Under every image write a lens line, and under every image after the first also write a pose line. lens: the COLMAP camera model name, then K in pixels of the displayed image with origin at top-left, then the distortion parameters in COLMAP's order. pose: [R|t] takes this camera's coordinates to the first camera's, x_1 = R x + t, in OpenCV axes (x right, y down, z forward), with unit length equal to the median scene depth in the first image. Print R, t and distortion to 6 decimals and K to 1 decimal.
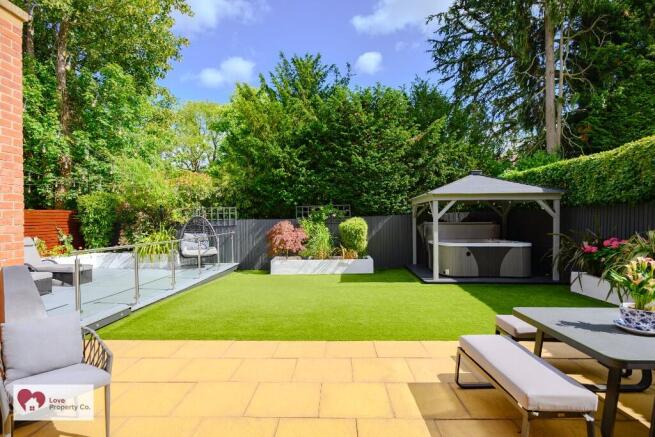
lens RADIAL K [[351.6, 0, 327.5], [0, 351.6, 218.5], [0, 0, 1]] dist [0.021988, 0.000058]
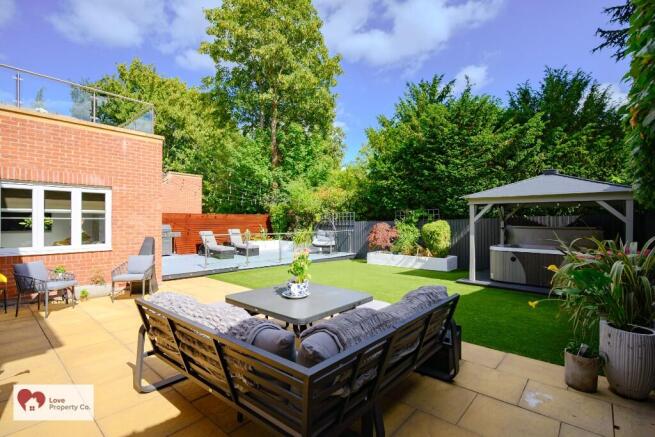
lens RADIAL K [[313.4, 0, 327.5], [0, 313.4, 218.5], [0, 0, 1]] dist [0.000190, 0.000192]
pose [[0.772043, 0.005924, -0.635543, 0.438515], [-0.009292, 0.999955, -0.001966, -0.003334], [0.635502, 0.007423, 0.772063, 0.012552]]
